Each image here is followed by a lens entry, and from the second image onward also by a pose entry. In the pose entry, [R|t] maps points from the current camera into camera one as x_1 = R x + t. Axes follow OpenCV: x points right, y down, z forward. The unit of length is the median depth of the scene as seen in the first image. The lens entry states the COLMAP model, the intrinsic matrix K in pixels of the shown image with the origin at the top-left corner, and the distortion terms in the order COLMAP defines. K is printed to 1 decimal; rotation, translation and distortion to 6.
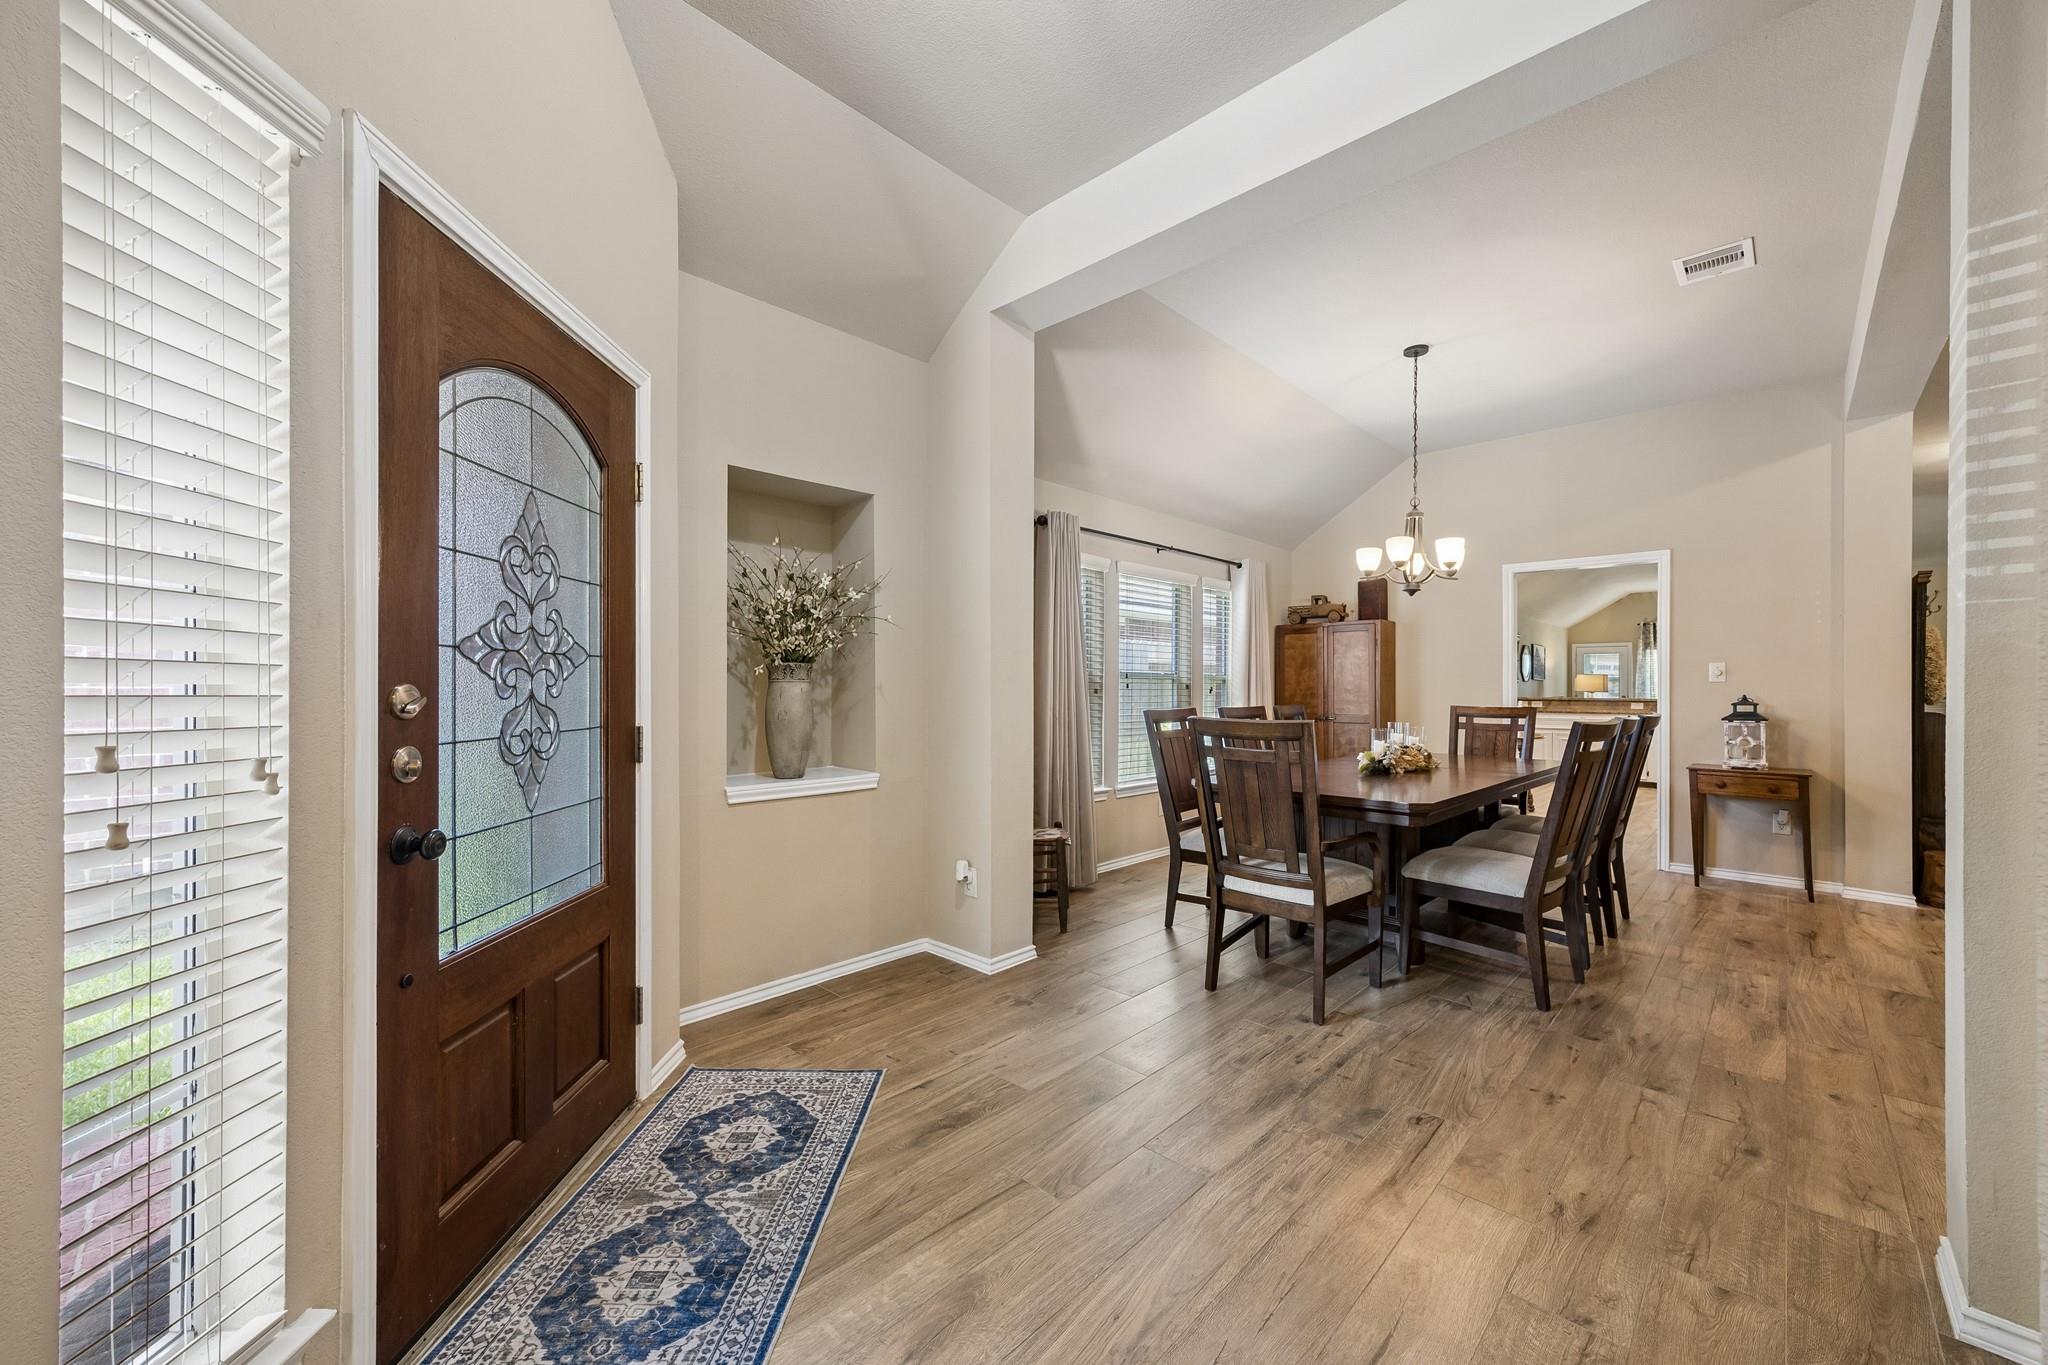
lens RADIAL K [[802.1, 0, 1025.6], [0, 802.1, 682.0], [0, 0, 1]] dist [0.001367, 0.000198]
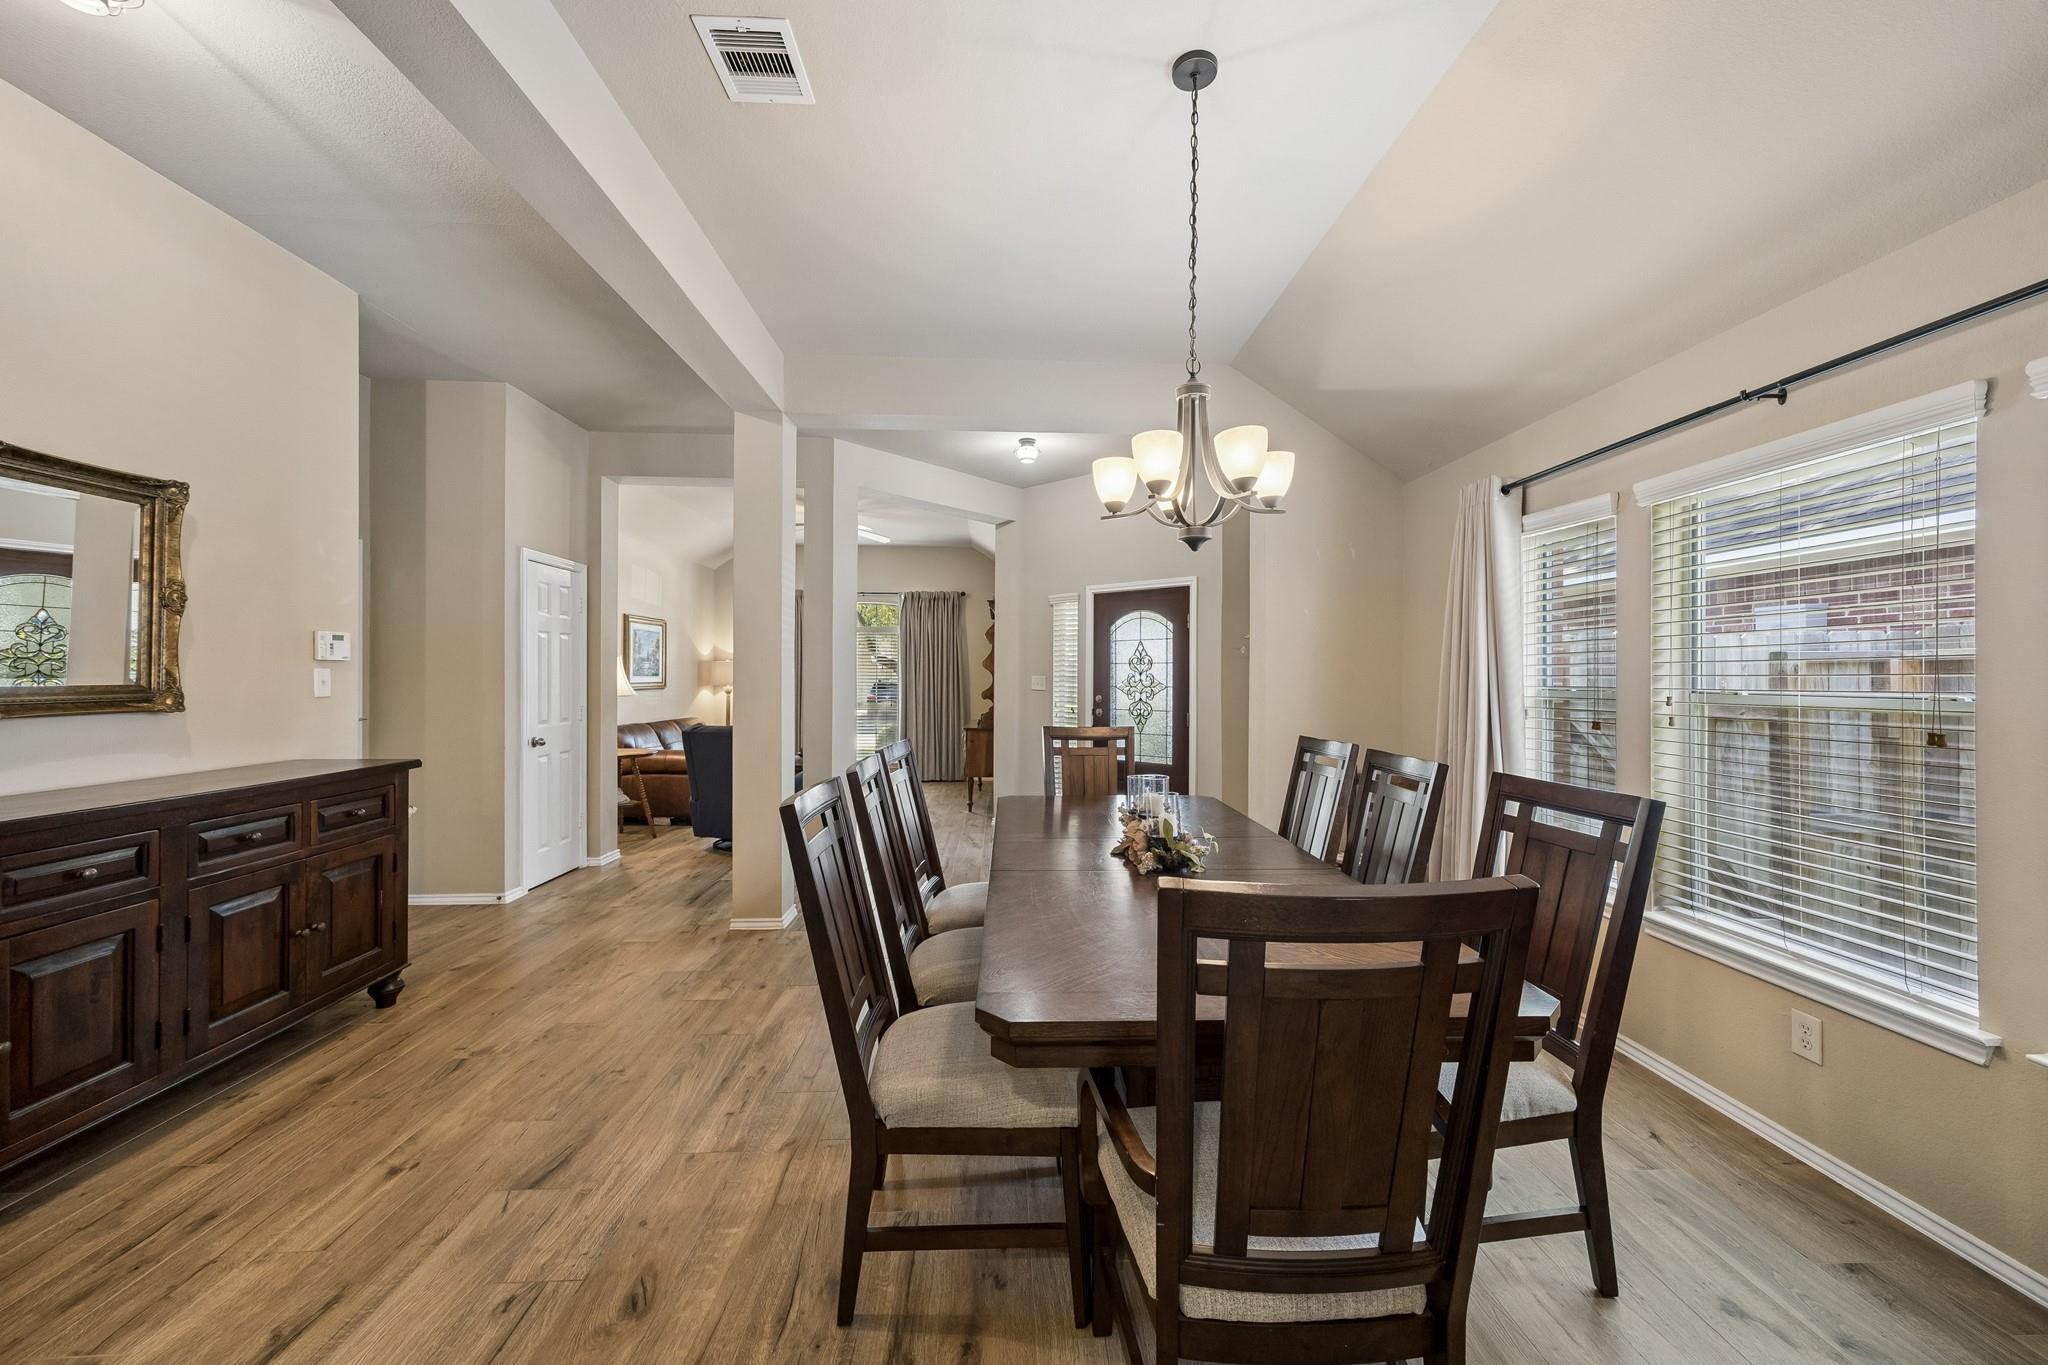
lens RADIAL K [[802.1, 0, 1025.6], [0, 802.1, 682.0], [0, 0, 1]] dist [0.001367, 0.000198]
pose [[-0.698886, -0.016102, -0.715052, 2.391182], [-0.012923, 0.999868, -0.009885, -0.016551], [0.715117, 0.002333, -0.699001, 3.268617]]
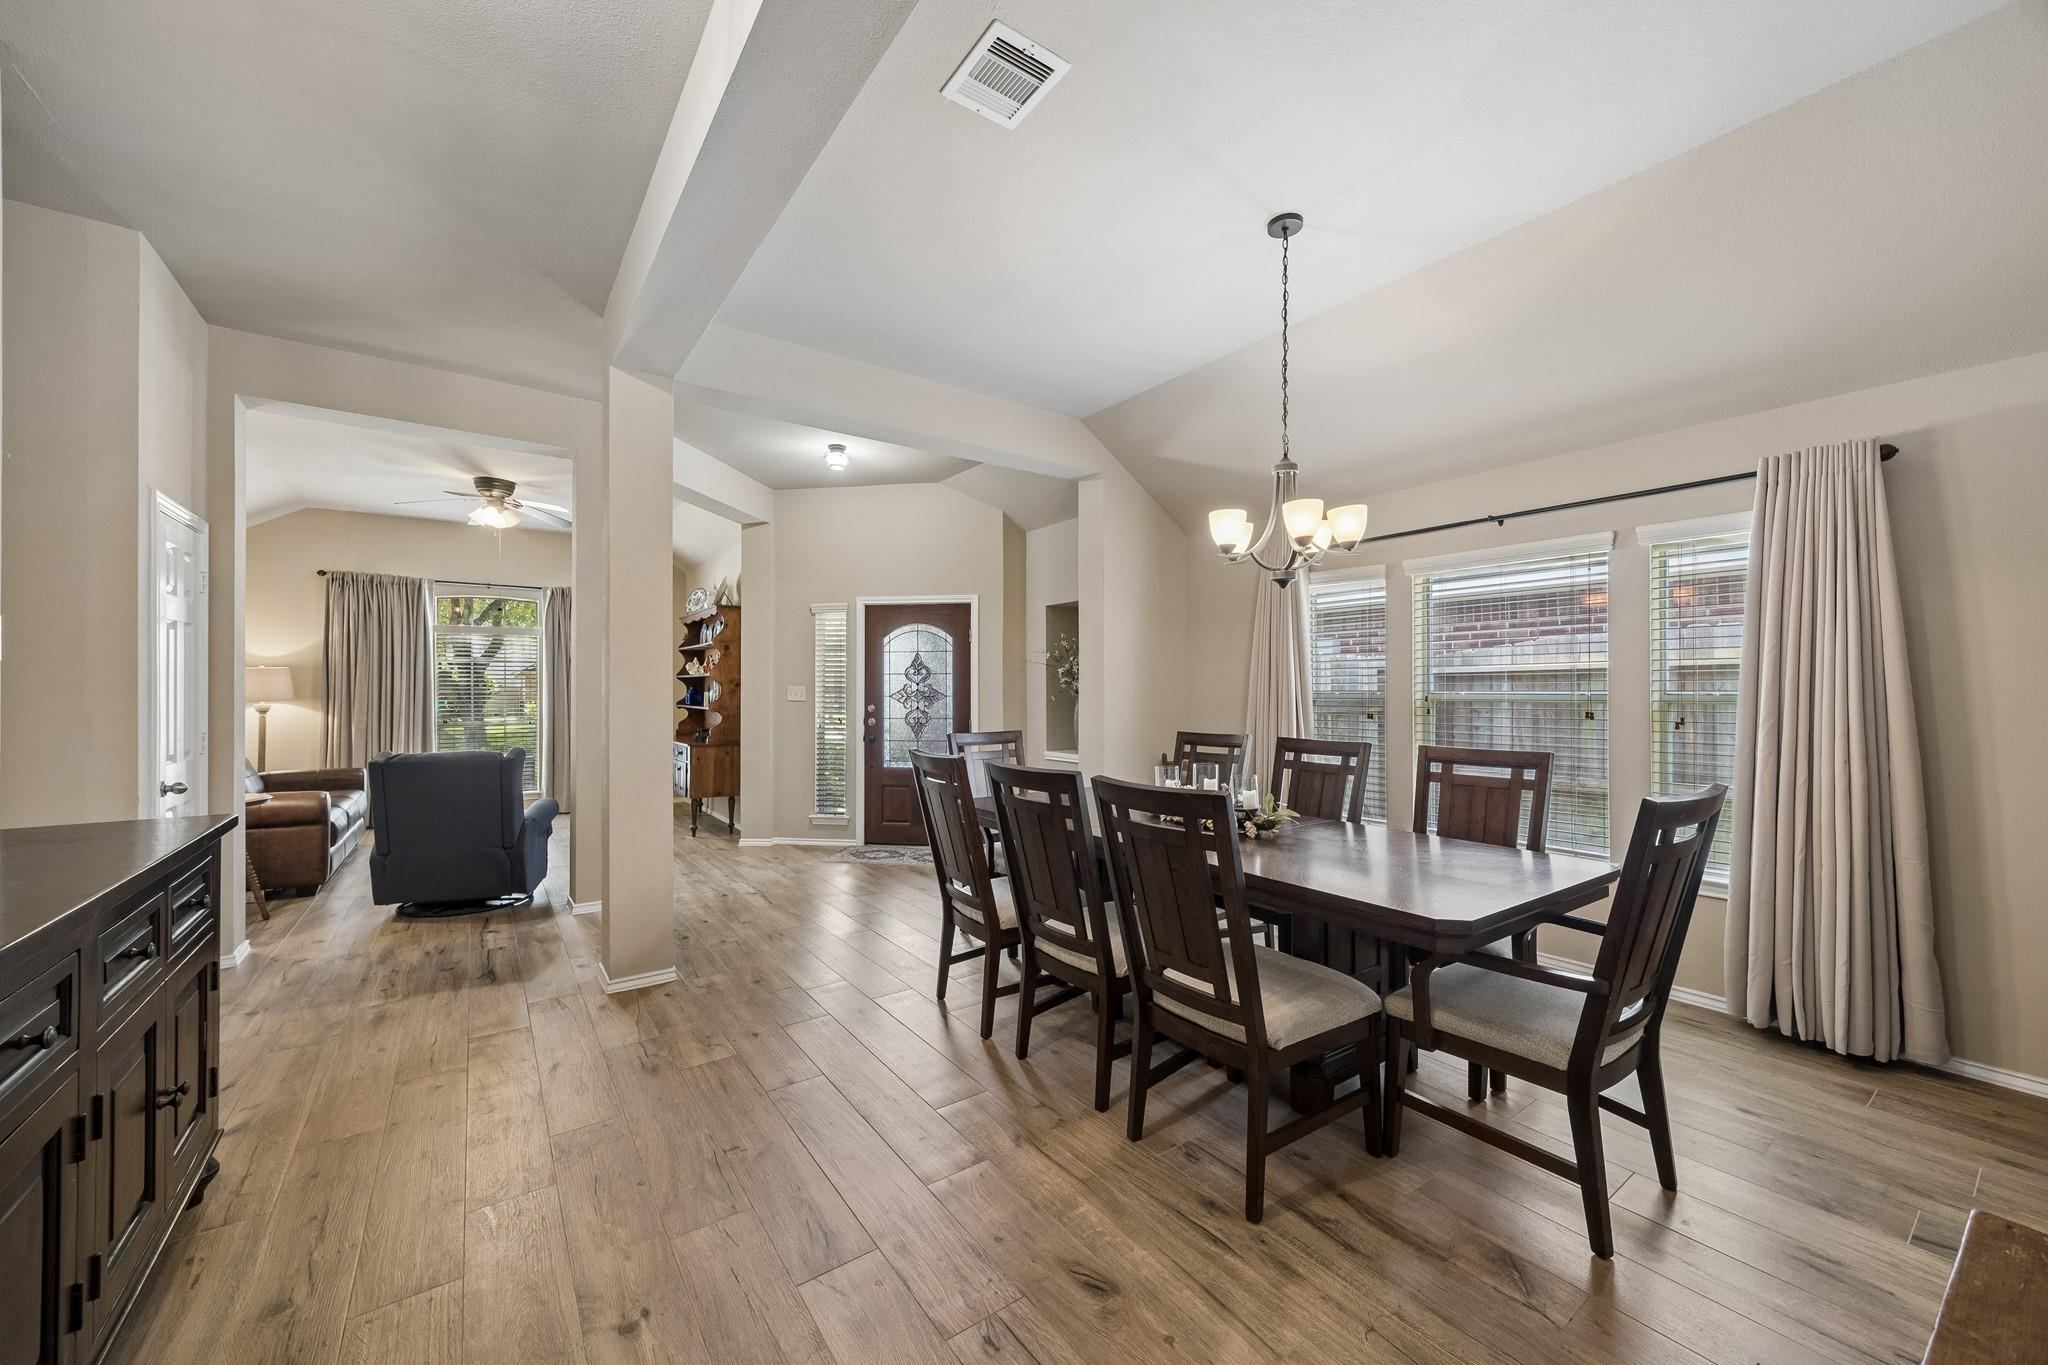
lens RADIAL K [[802.2, 0, 1019.3], [0, 802.2, 688.6], [0, 0, 1]] dist [0.001958, 0.000751]
pose [[-0.177719, -0.020518, -0.983867, 3.114105], [0.001637, 0.999775, -0.021145, 0.007282], [0.984080, -0.005369, -0.177645, 2.227768]]
